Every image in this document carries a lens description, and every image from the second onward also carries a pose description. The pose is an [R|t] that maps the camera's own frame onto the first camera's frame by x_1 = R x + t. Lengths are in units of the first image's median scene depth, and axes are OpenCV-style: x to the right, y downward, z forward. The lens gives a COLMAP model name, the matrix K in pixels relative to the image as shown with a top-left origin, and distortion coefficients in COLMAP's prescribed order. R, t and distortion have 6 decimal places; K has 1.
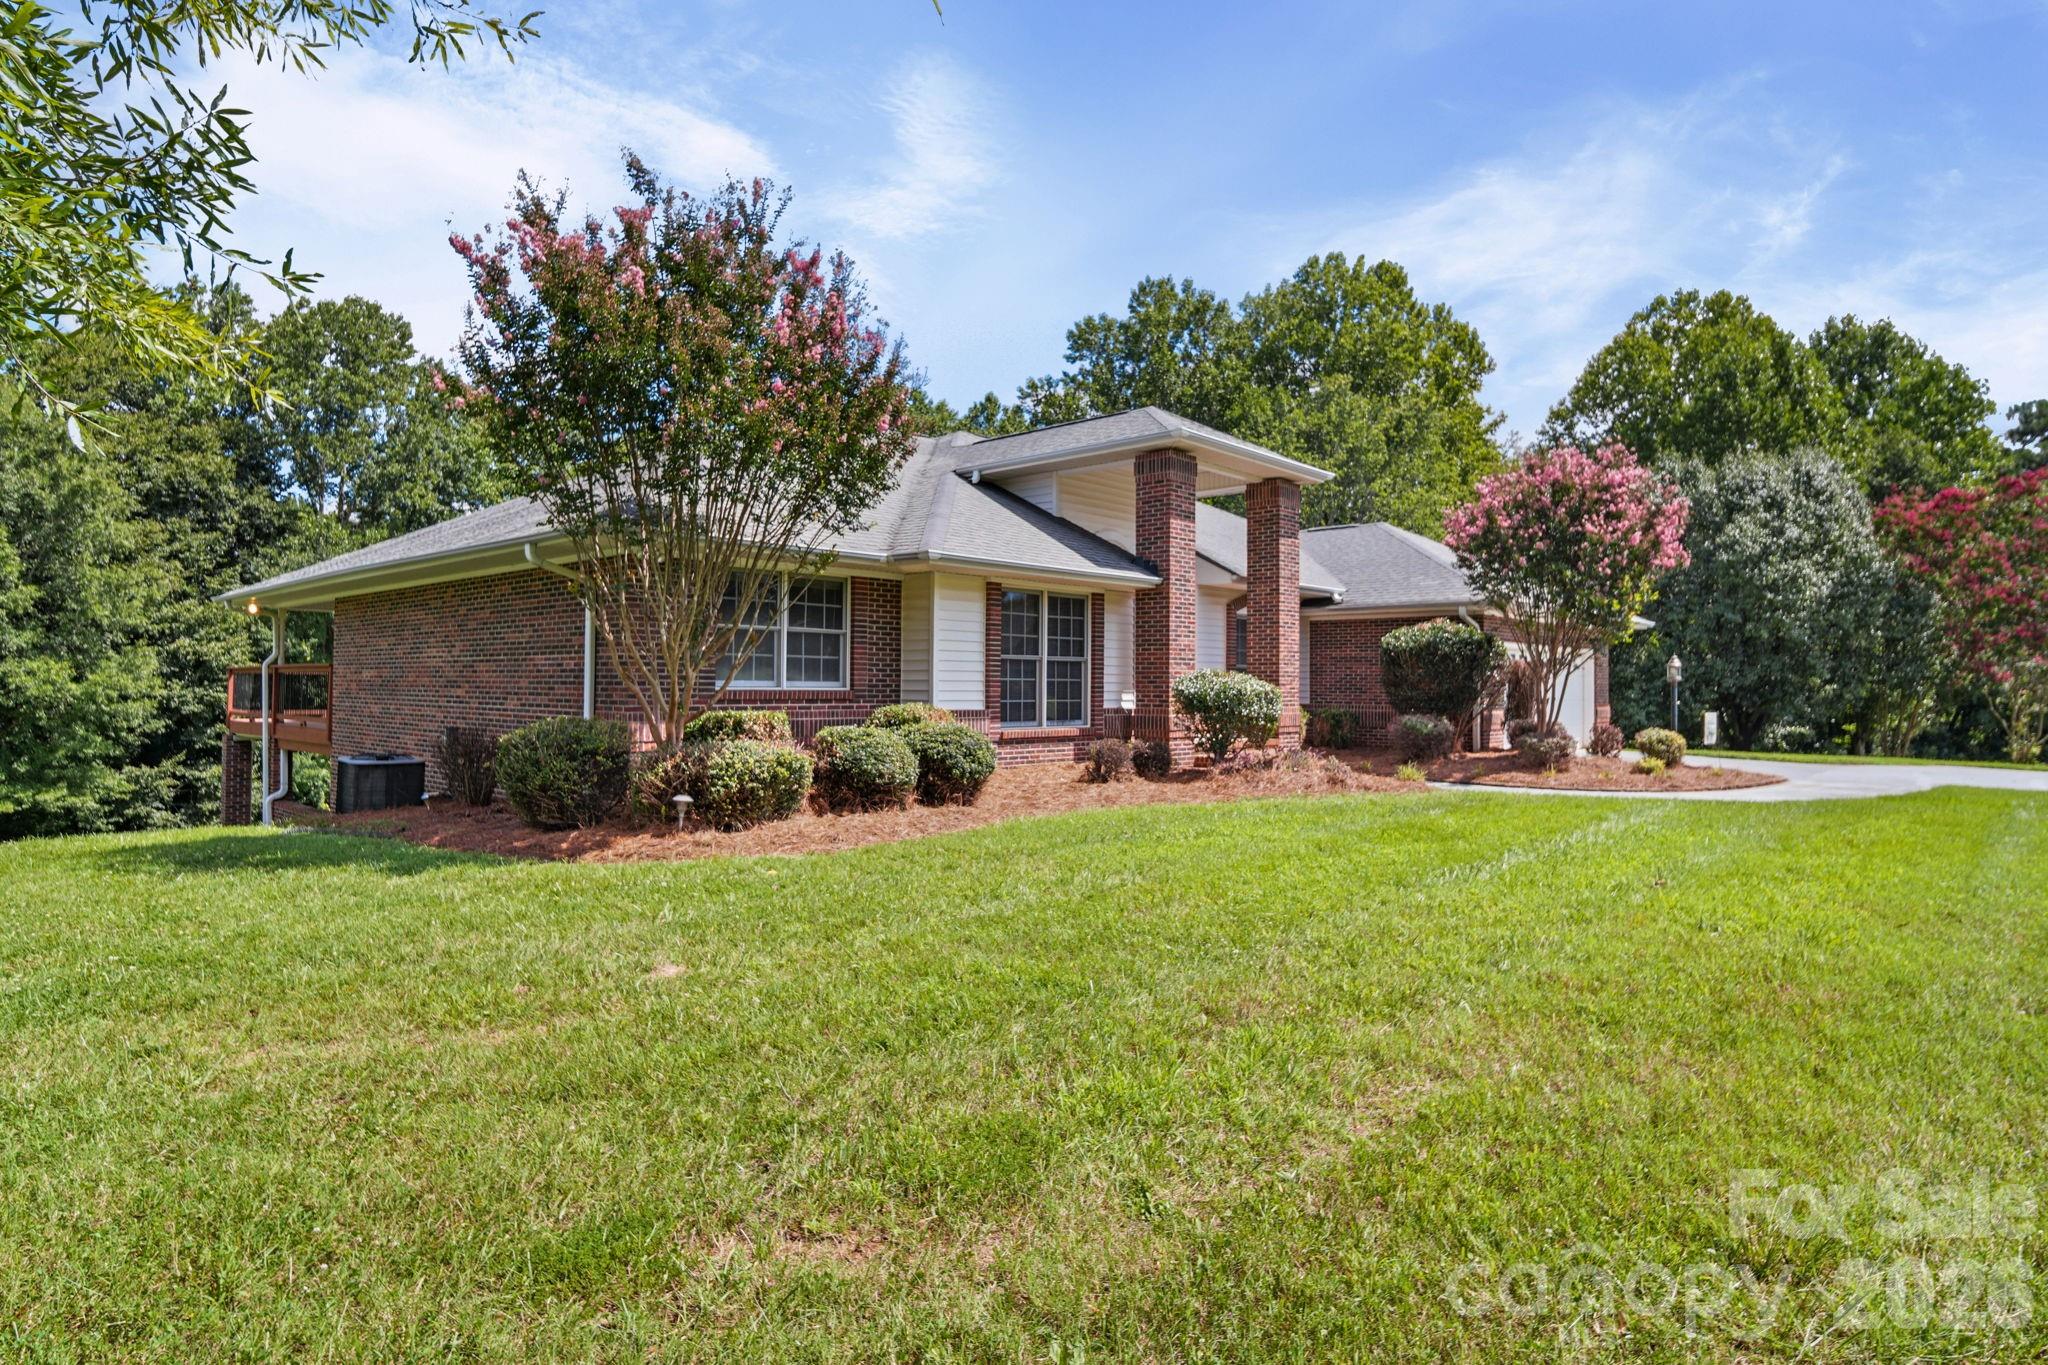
lens RADIAL K [[1086.4, 0, 1027.0], [0, 1086.4, 676.7], [0, 0, 1]] dist [-0.003294, -0.001976]
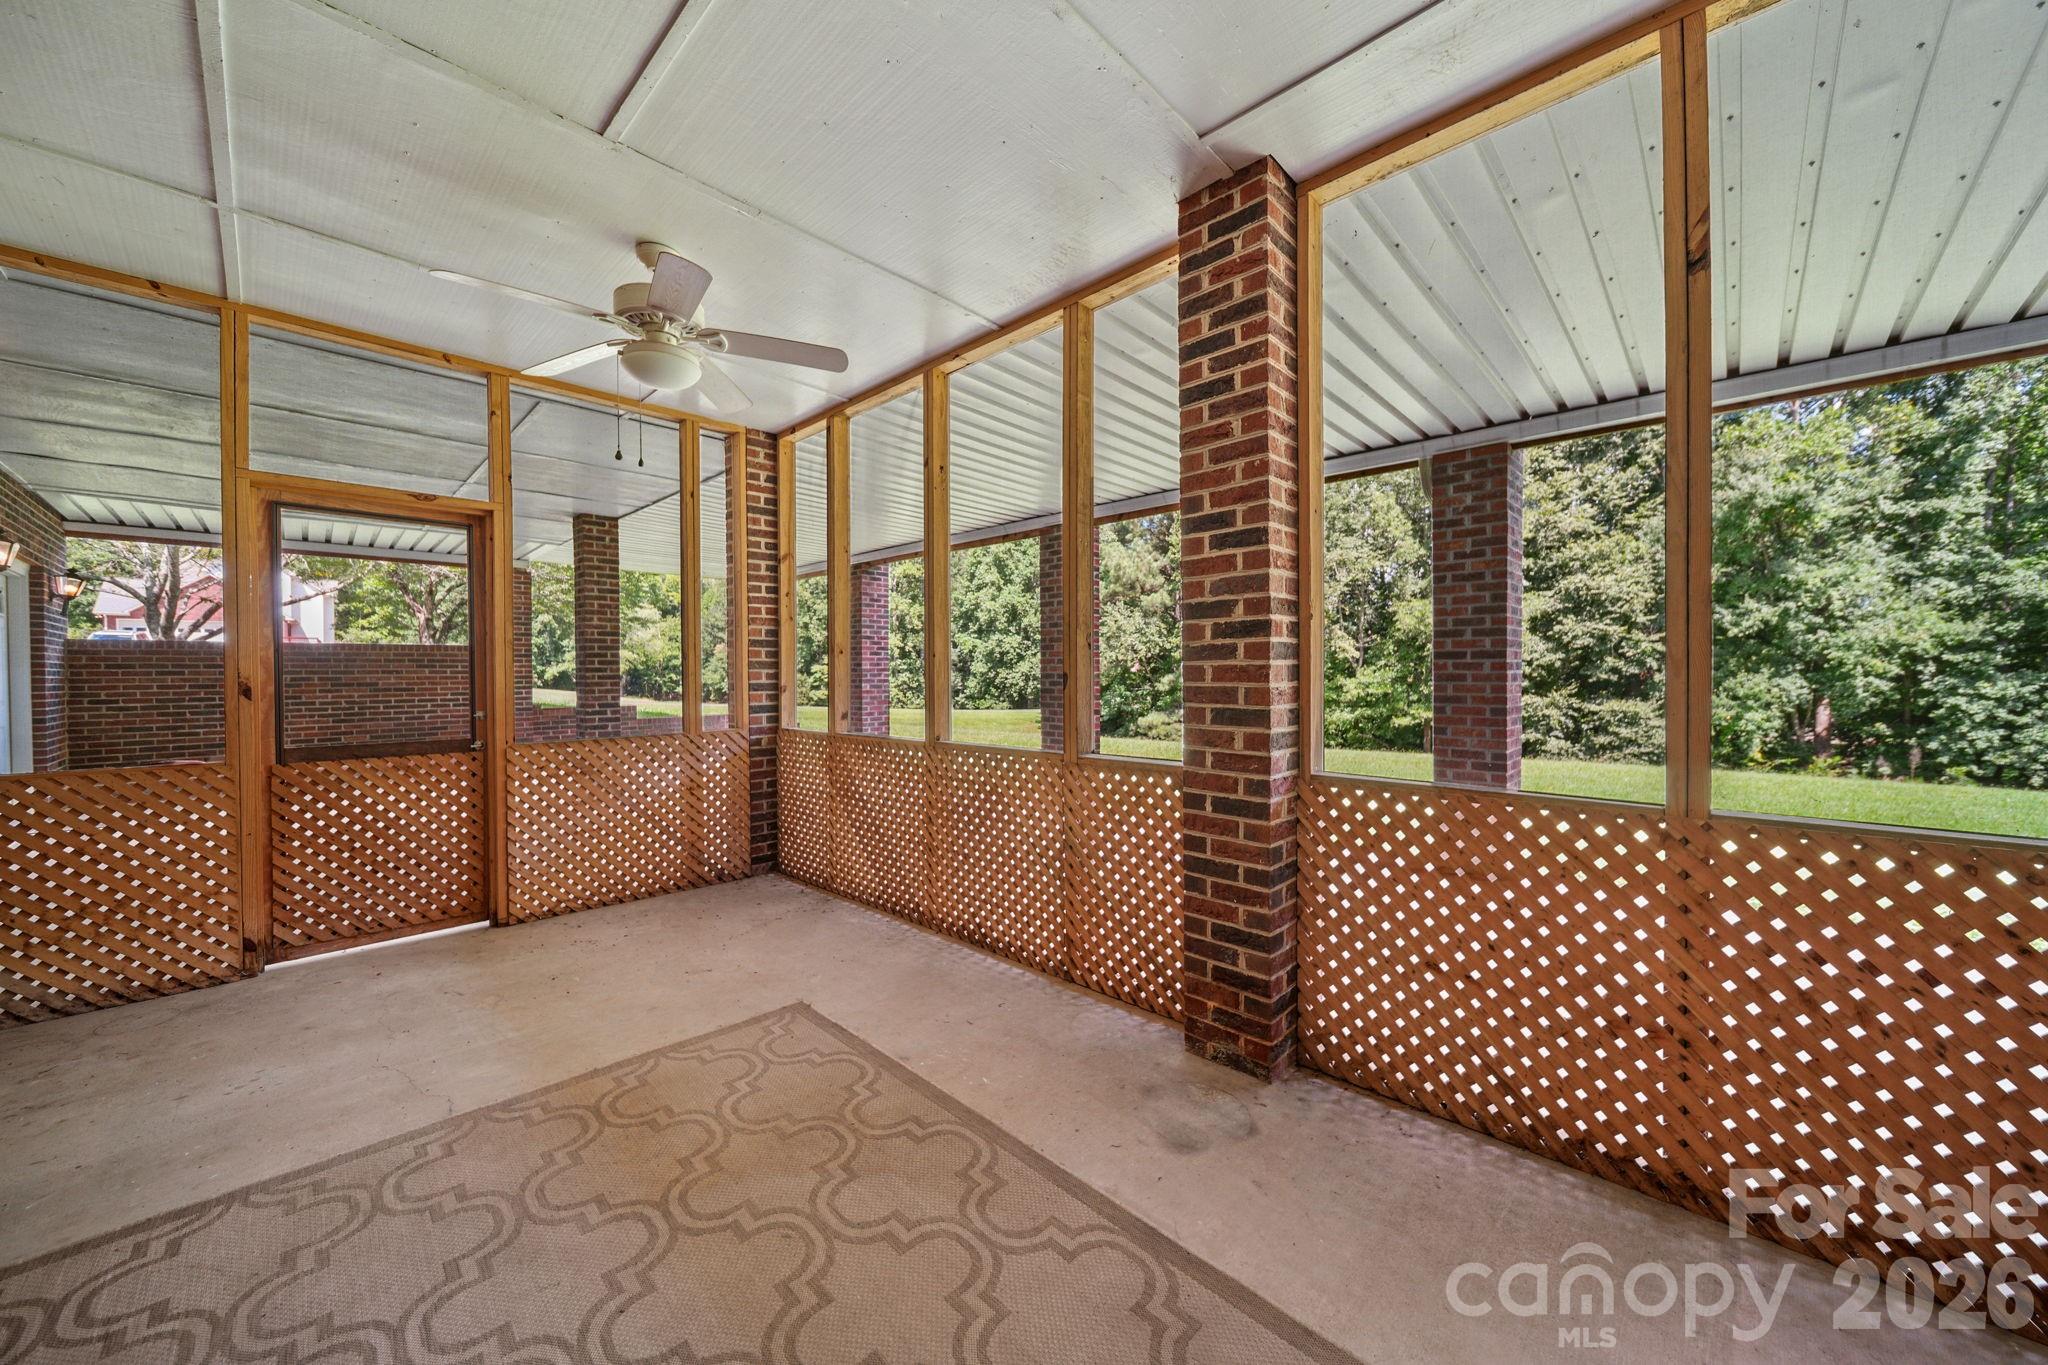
lens RADIAL K [[732.2, 0, 1033.3], [0, 732.2, 680.0], [0, 0, 1]] dist [-0.003831, -0.000081]
pose [[-0.035610, 0.000673, -0.999366, -0.062618], [0.010954, 0.999940, 0.000283, 0.057127], [0.999306, -0.010937, -0.035615, 0.489521]]
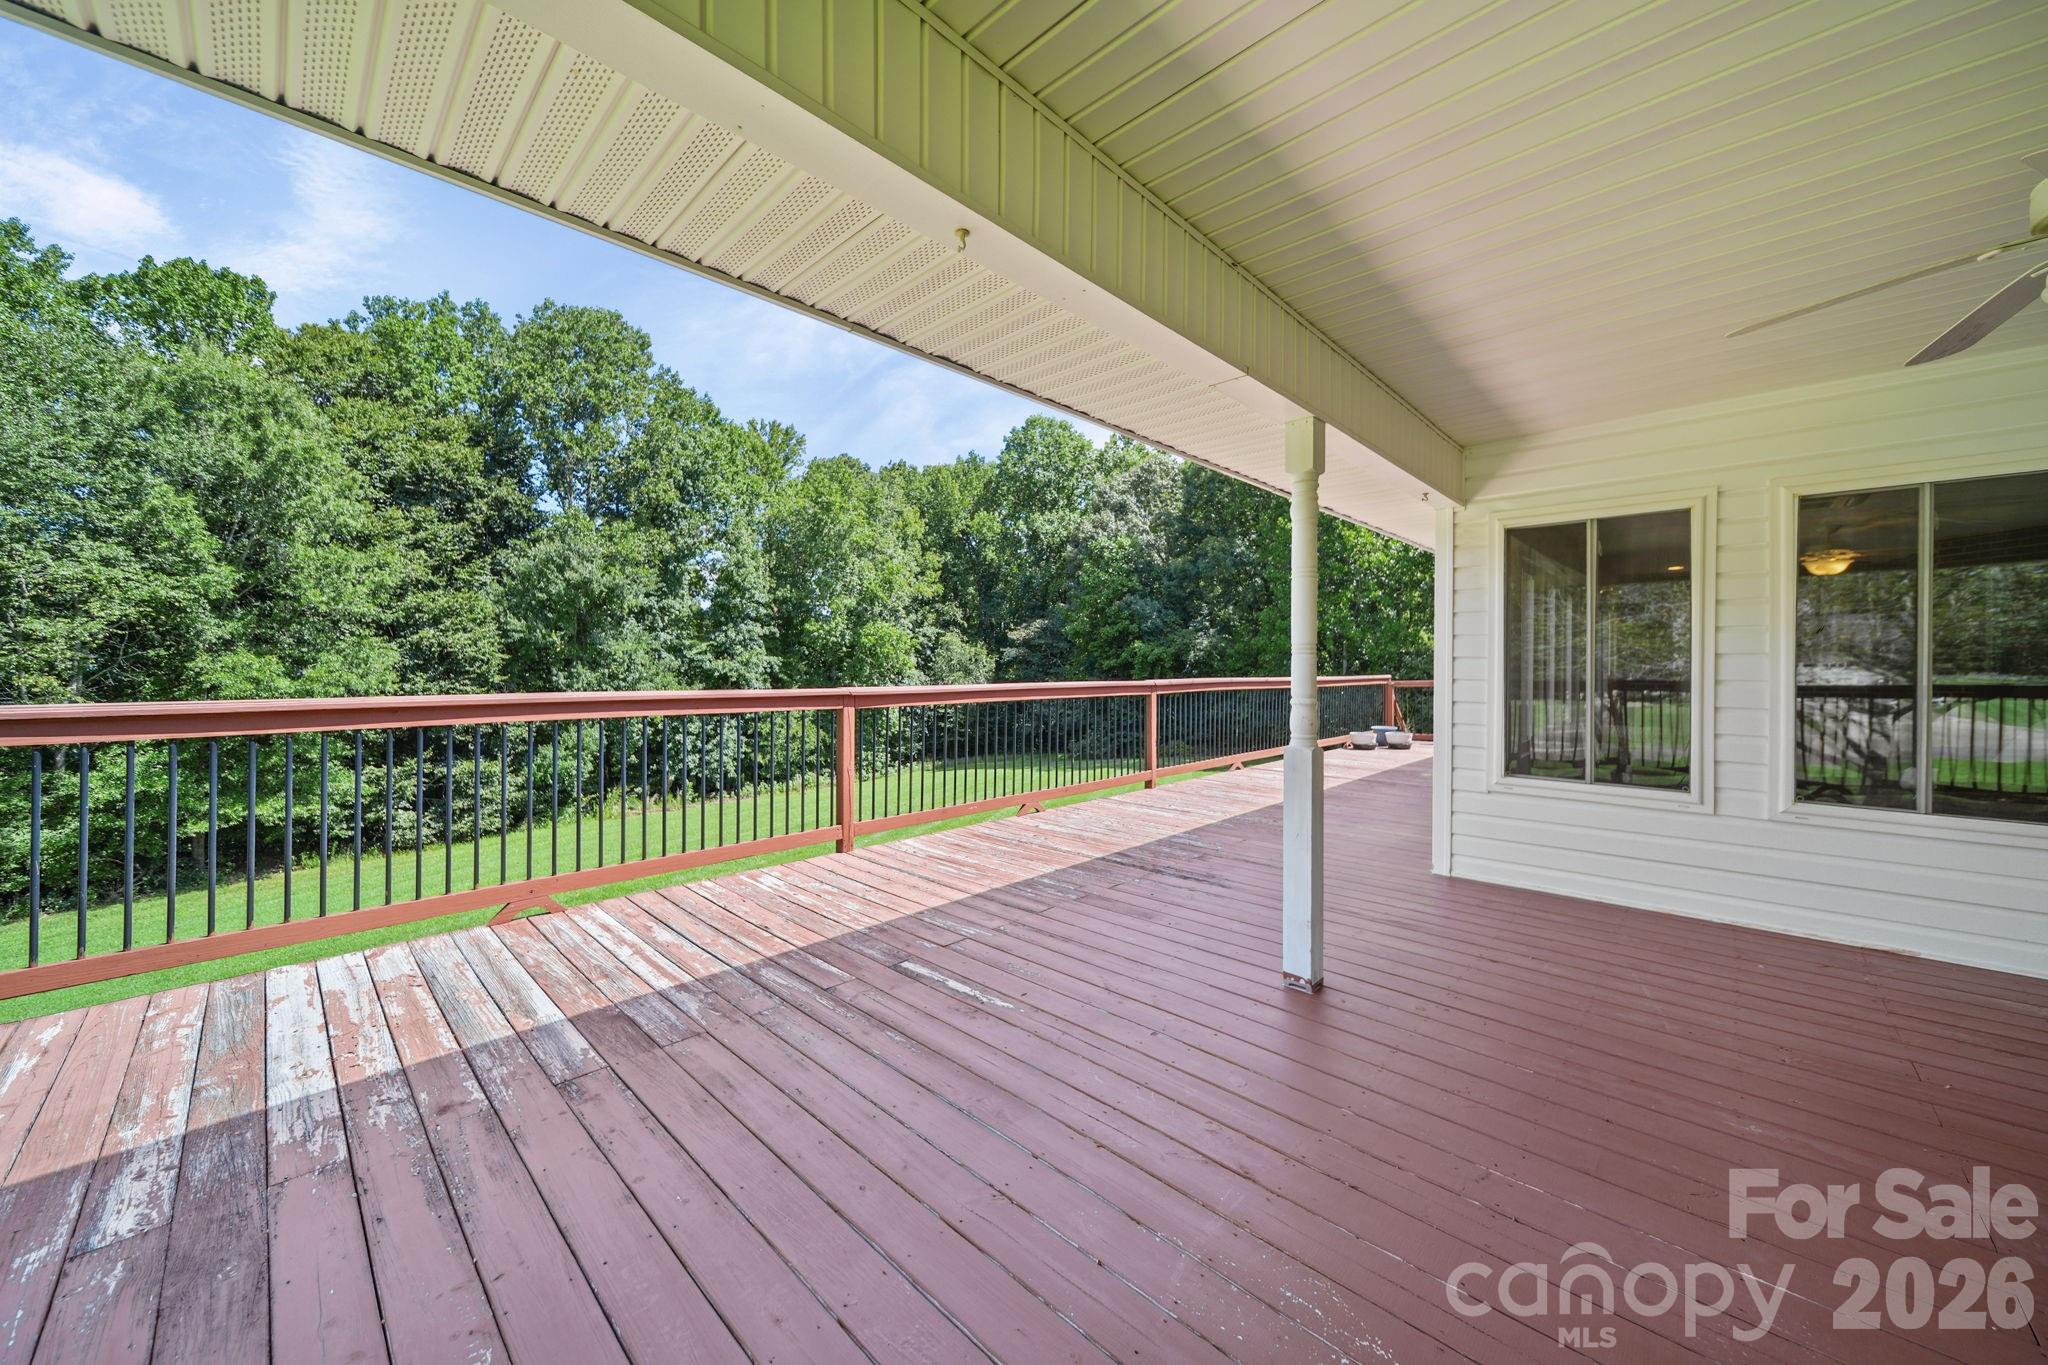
lens RADIAL K [[732.2, 0, 1027.8], [0, 732.2, 674.5], [0, 0, 1]] dist [-0.003831, -0.000081]
pose [[0.999438, -0.011073, -0.031653, -0.224241], [0.011730, 0.999718, 0.020638, -0.002661], [0.031416, -0.020998, 0.999286, 0.362596]]
